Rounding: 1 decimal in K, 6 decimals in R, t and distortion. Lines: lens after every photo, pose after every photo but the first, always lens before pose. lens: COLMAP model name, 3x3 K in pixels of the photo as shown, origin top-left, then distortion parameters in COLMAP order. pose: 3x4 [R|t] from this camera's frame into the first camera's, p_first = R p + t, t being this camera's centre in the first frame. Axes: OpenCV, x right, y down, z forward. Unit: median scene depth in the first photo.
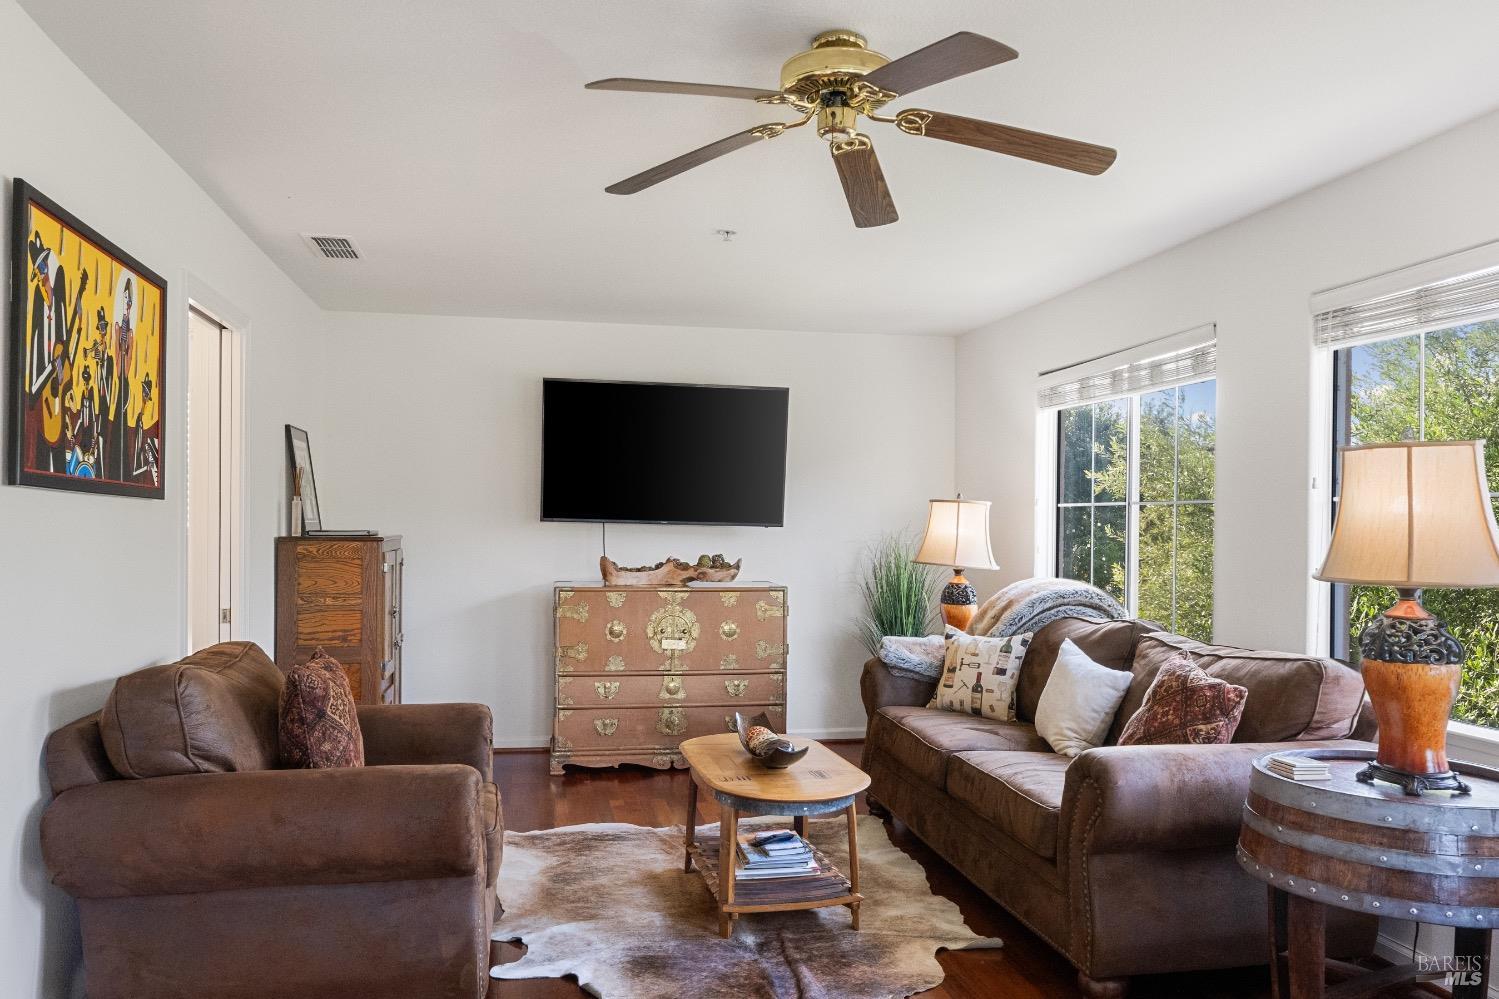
lens RADIAL K [[1101.5, 0, 738.6], [0, 1101.5, 527.1], [0, 0, 1]] dist [-0.004724, 0.008532]
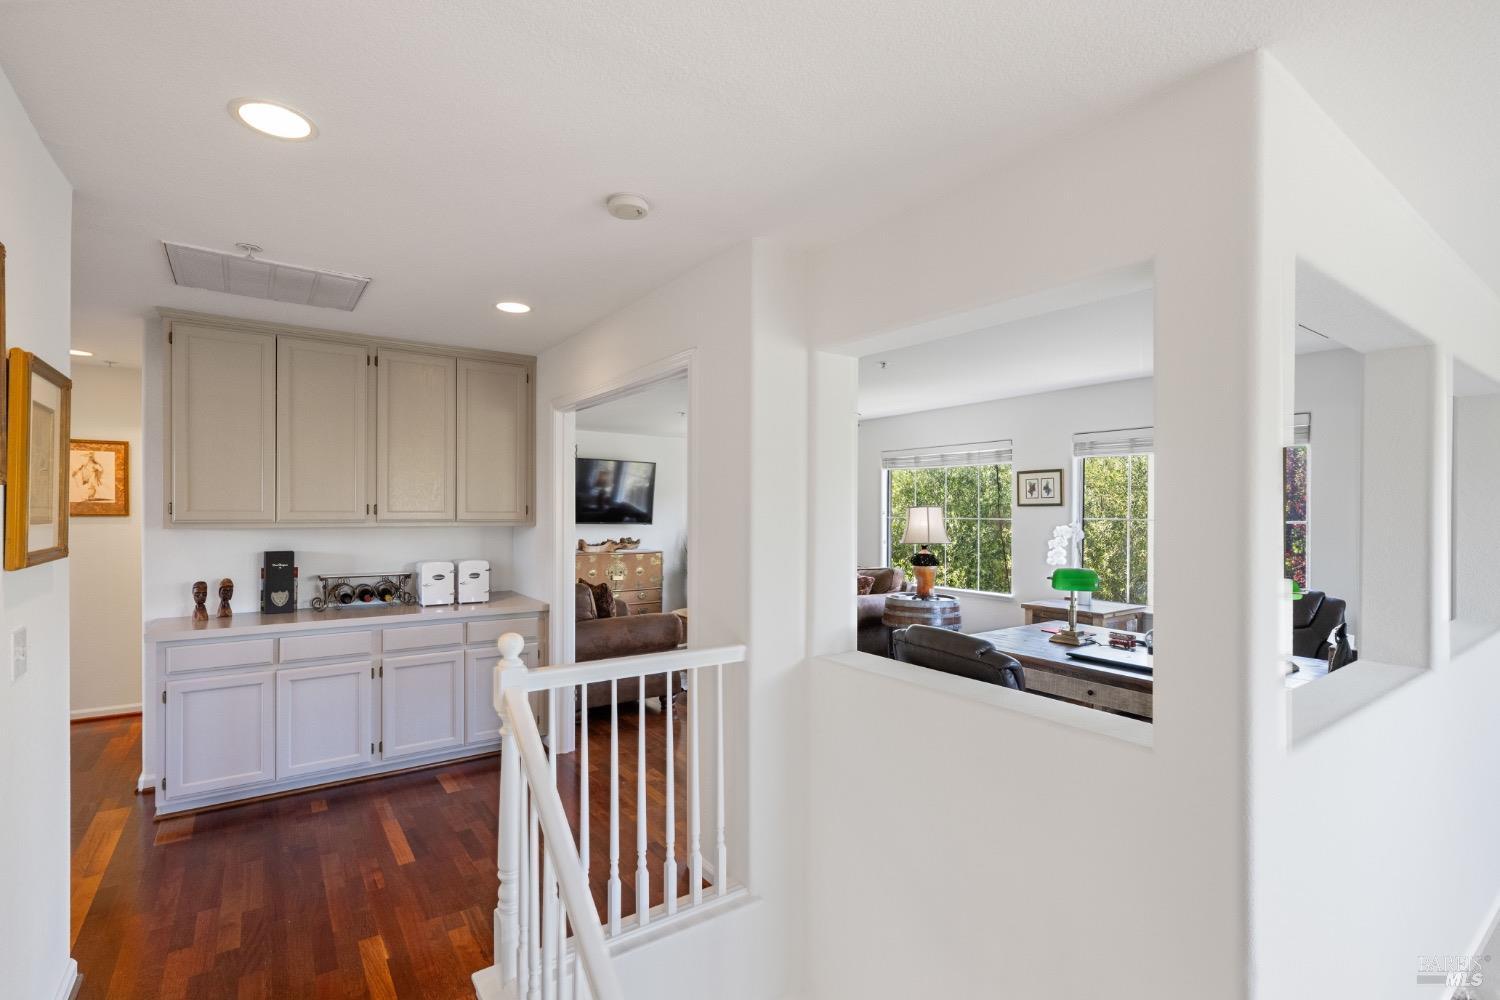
lens RADIAL K [[680.8, 0, 745.1], [0, 680.8, 511.0], [0, 0, 1]] dist [-0.003242, -0.000349]
pose [[0.907586, -0.003282, 0.419854, -0.688148], [0.003725, 0.999993, -0.000236, -0.049005], [-0.419851, 0.001778, 0.907592, -0.631148]]
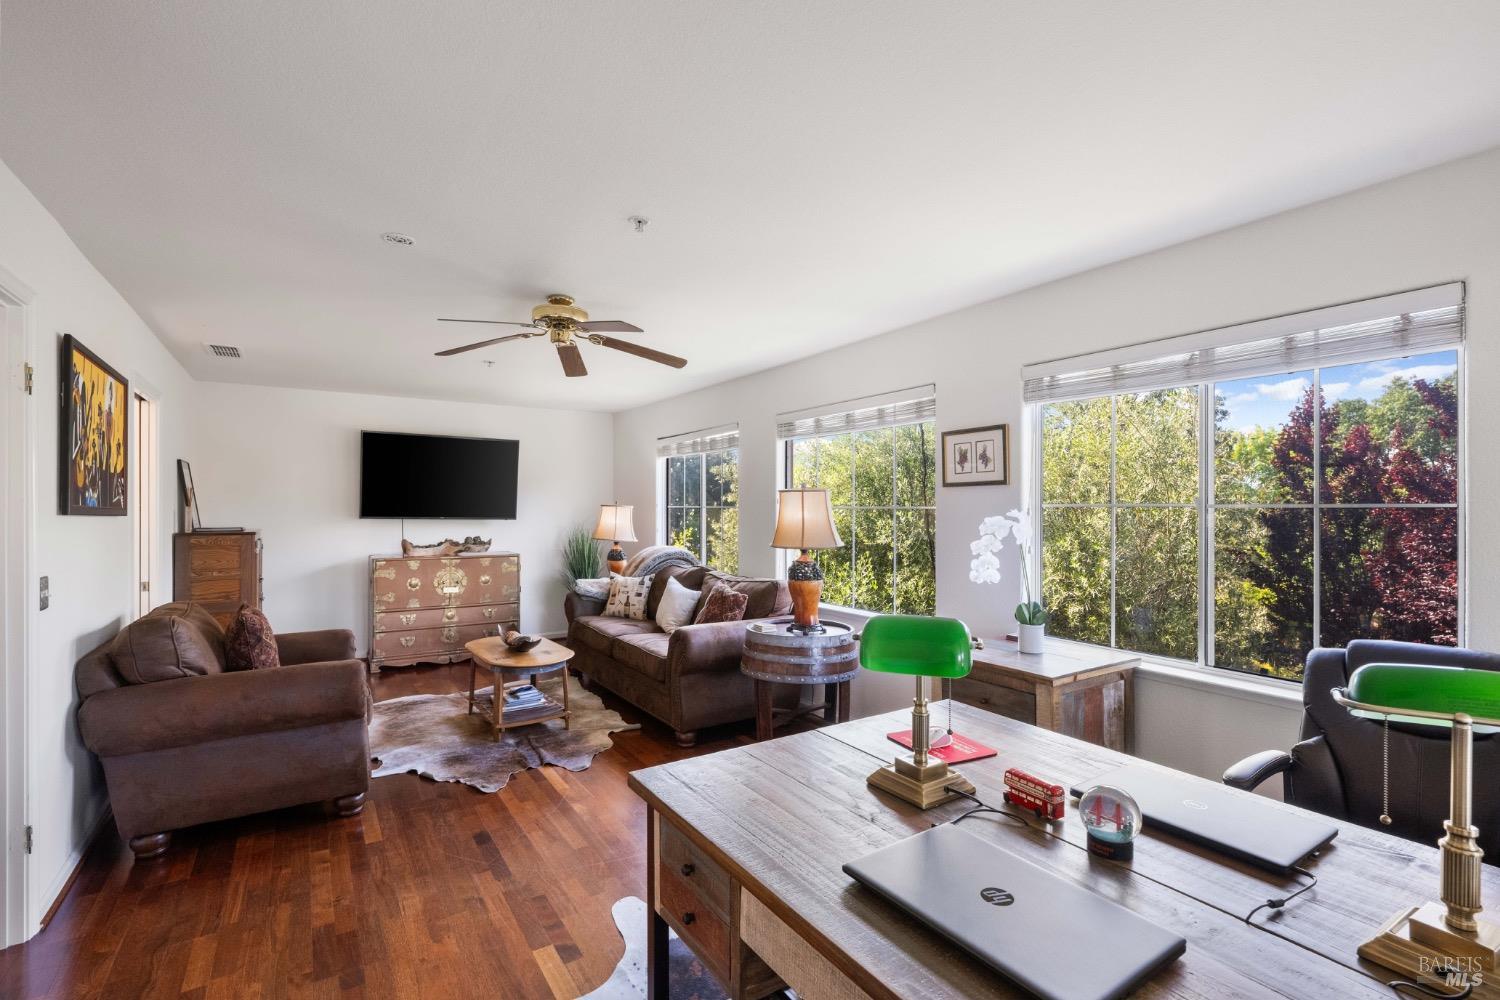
lens RADIAL K [[679.3, 0, 744.7], [0, 679.3, 501.3], [0, 0, 1]] dist [-0.003110, -0.000178]
pose [[0.925431, -0.004433, 0.378891, -0.060012], [0.009071, 0.999904, -0.010457, -0.027404], [-0.378808, 0.013114, 0.925382, -0.255739]]
